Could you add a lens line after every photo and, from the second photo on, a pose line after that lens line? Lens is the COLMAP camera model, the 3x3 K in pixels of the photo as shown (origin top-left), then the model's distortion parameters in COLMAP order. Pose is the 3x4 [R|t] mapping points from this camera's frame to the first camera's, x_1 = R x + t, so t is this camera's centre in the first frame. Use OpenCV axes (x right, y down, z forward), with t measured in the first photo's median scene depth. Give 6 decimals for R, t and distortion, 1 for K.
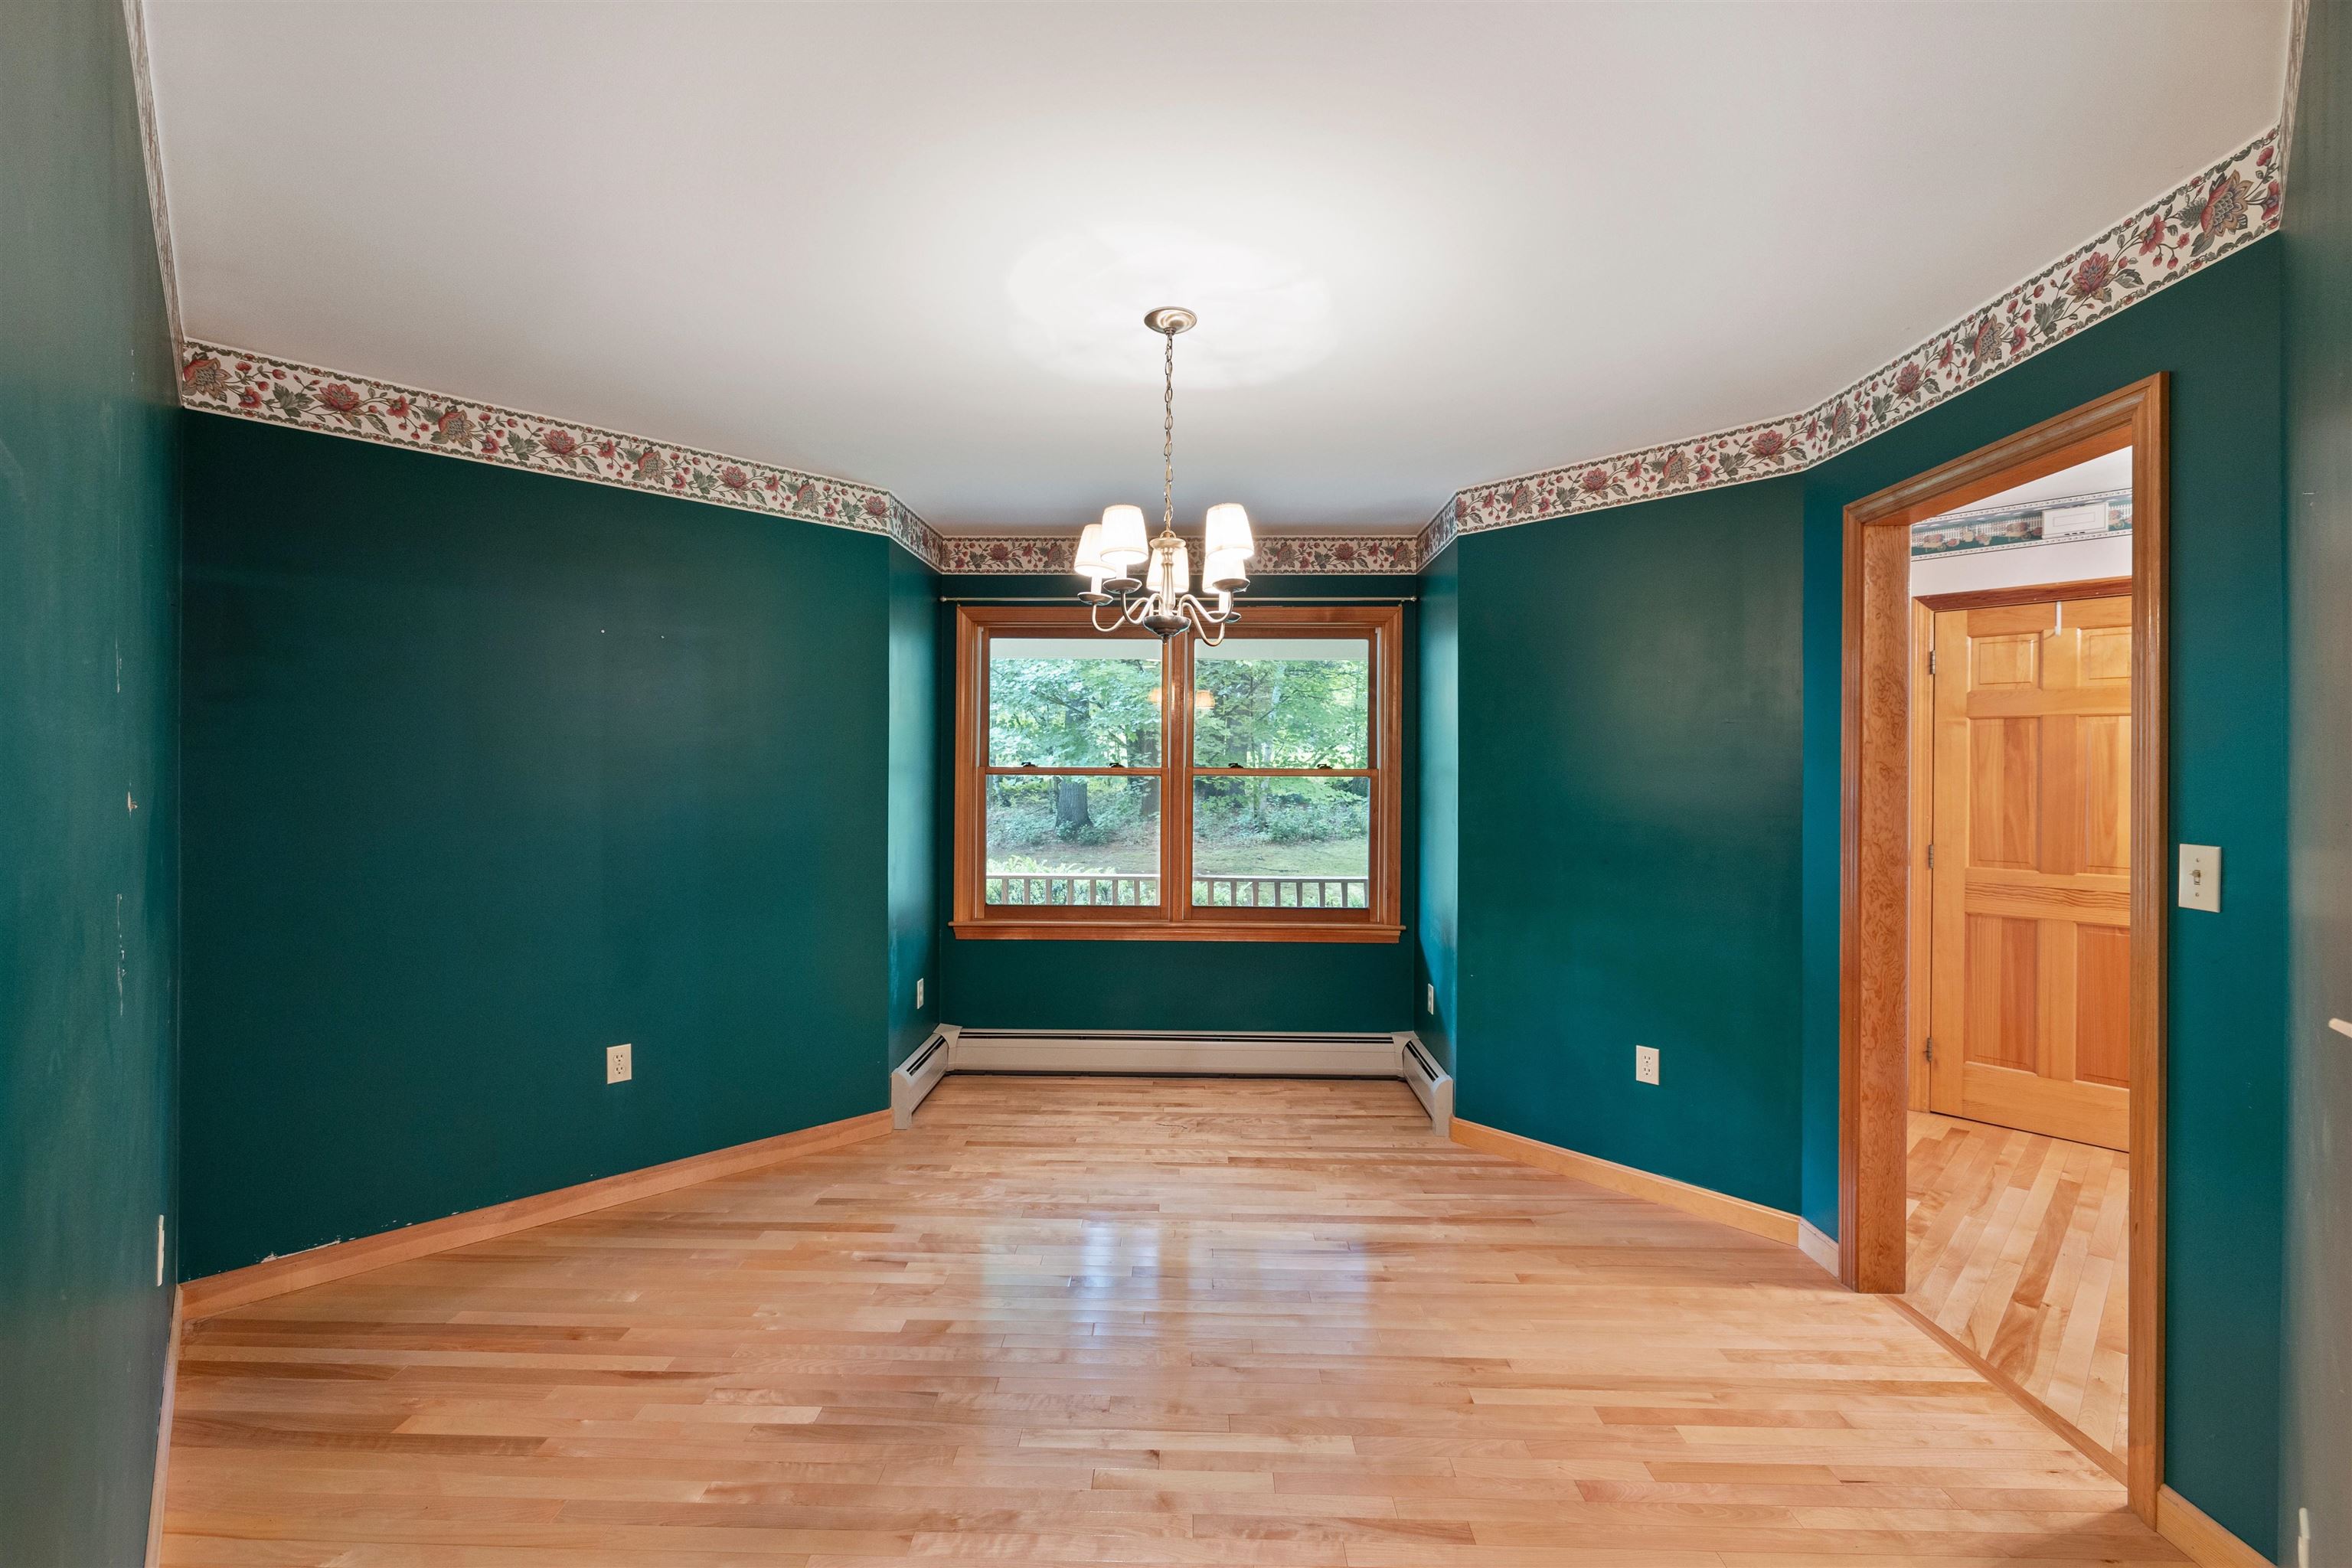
lens RADIAL K [[999.6, 0, 1189.0], [0, 999.6, 765.5], [0, 0, 1]] dist [0.000008, -0.000930]
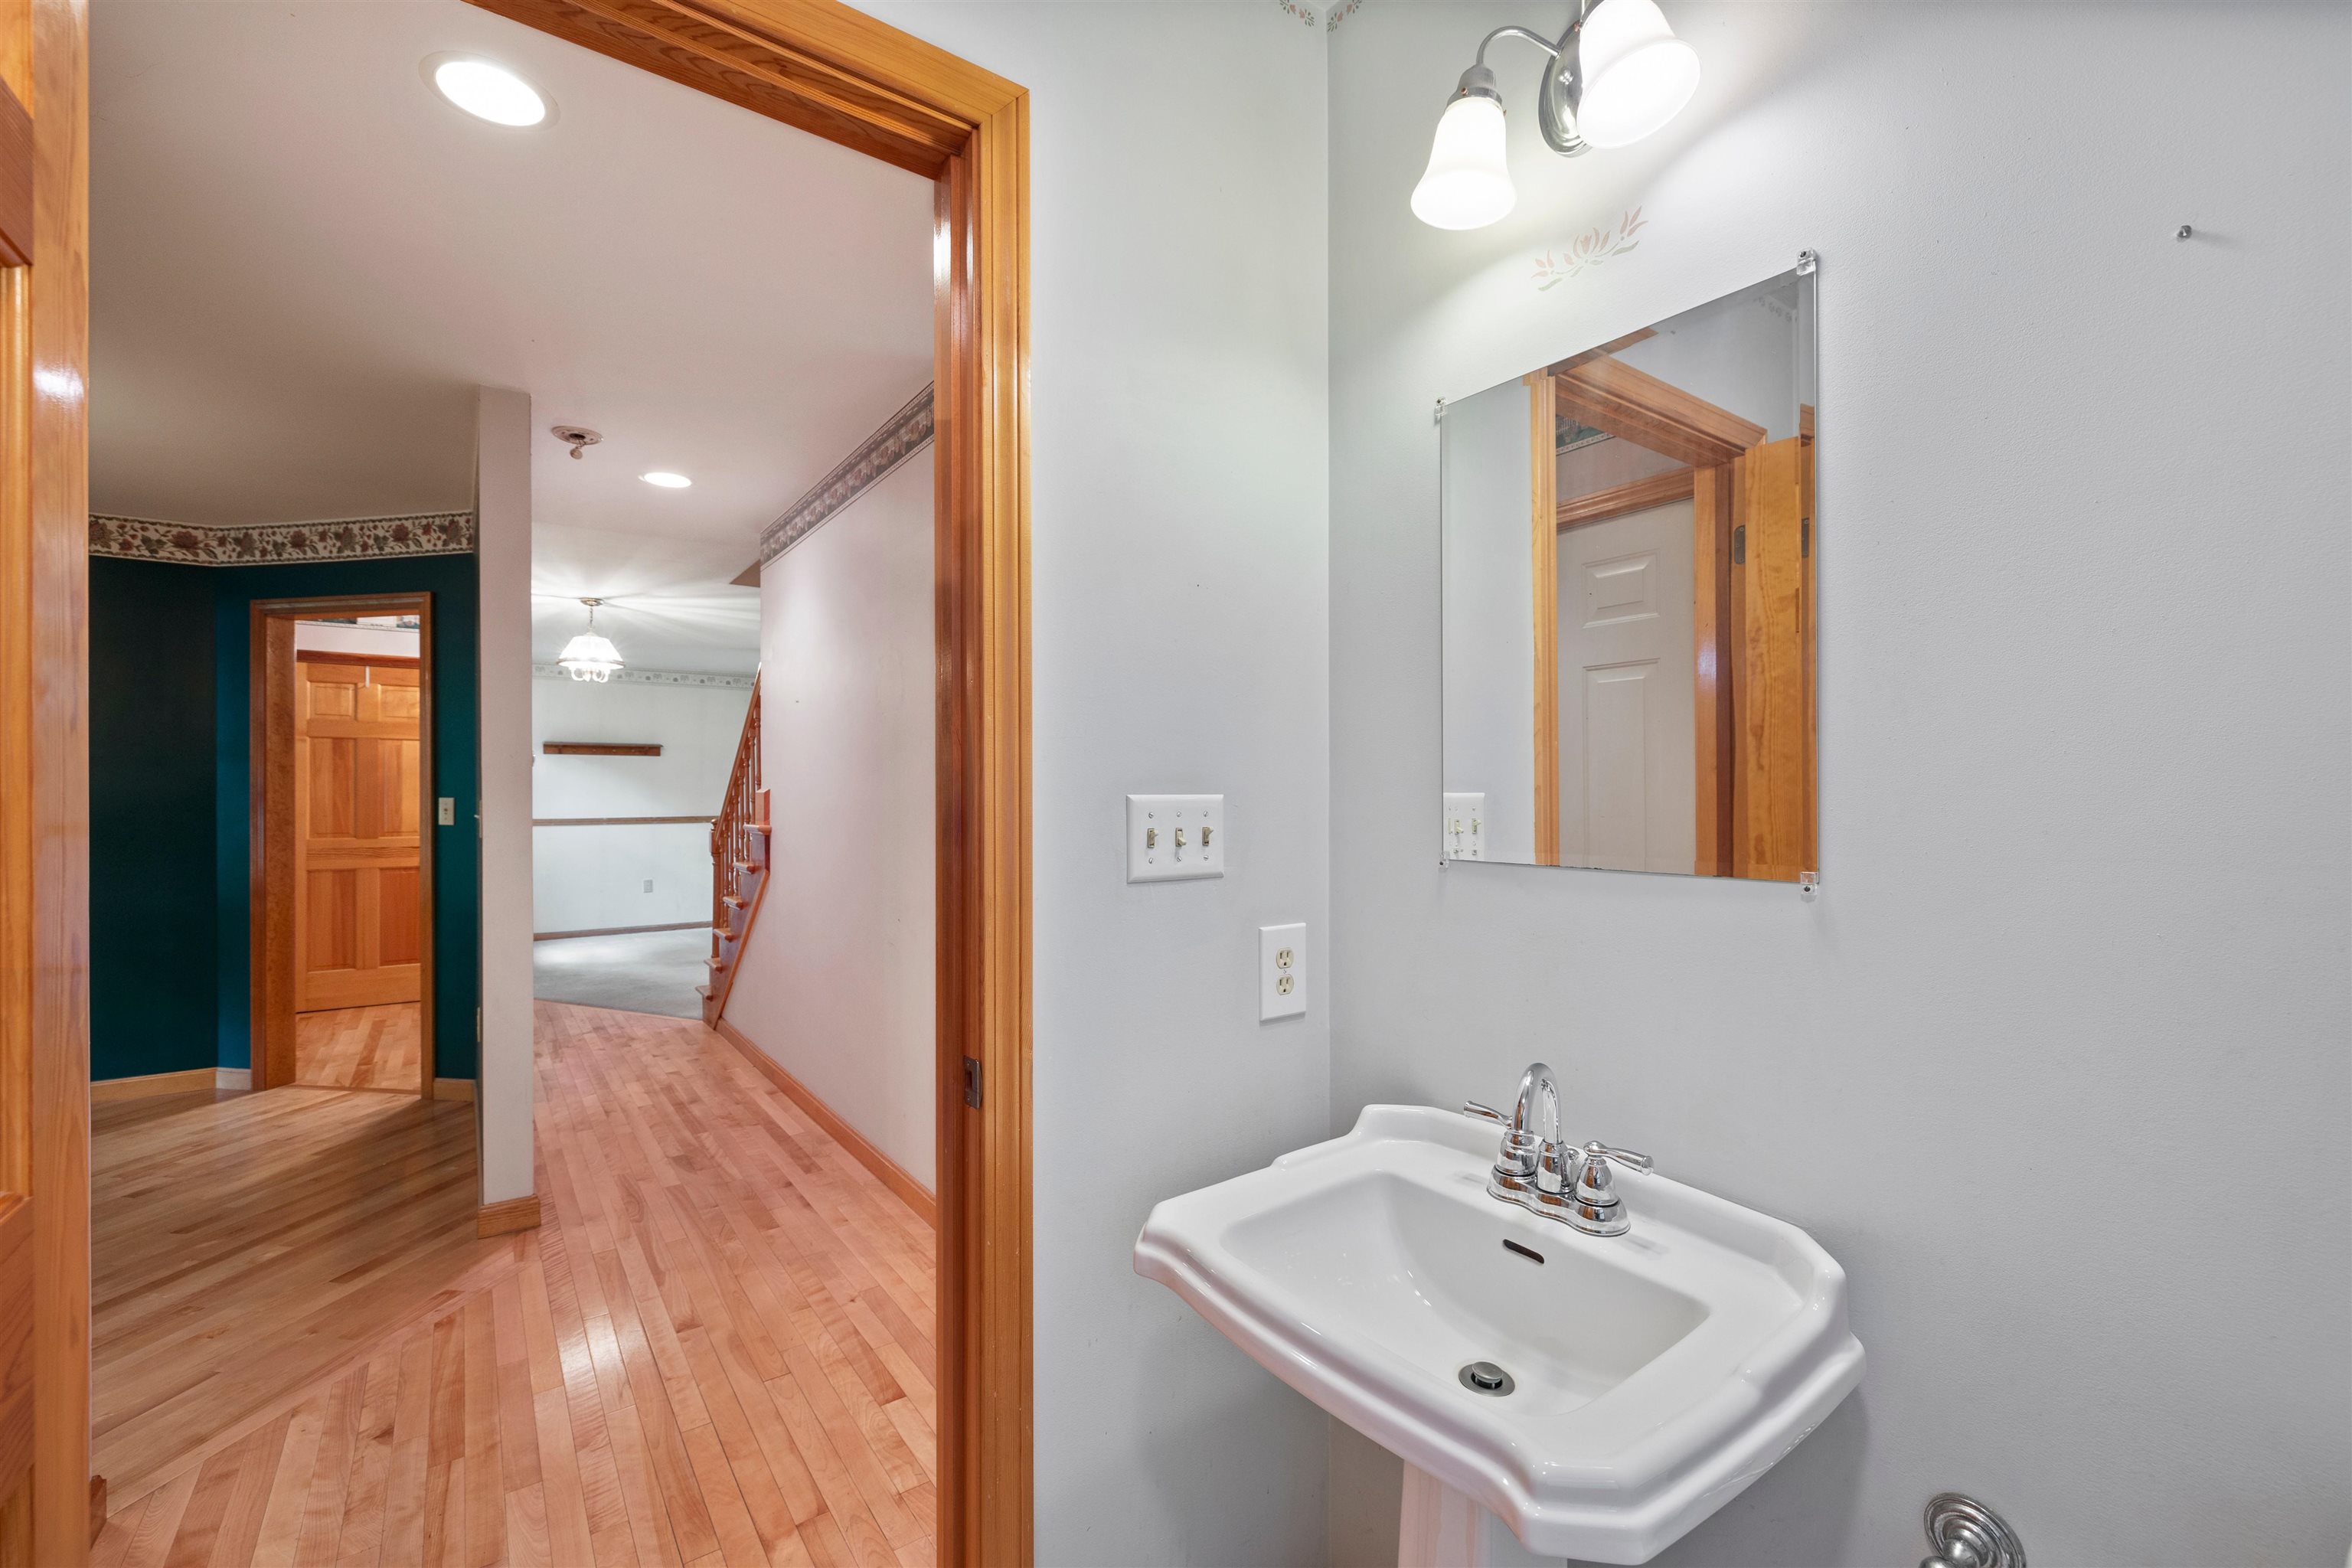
lens RADIAL K [[1017.2, 0, 1171.1], [0, 1017.2, 802.8], [0, 0, 1]] dist [-0.001880, -0.000542]
pose [[0.157245, -0.014198, 0.987458, -0.704301], [-0.004223, 0.999878, 0.015049, 0.030594], [-0.987551, -0.006536, 0.157166, -0.690786]]
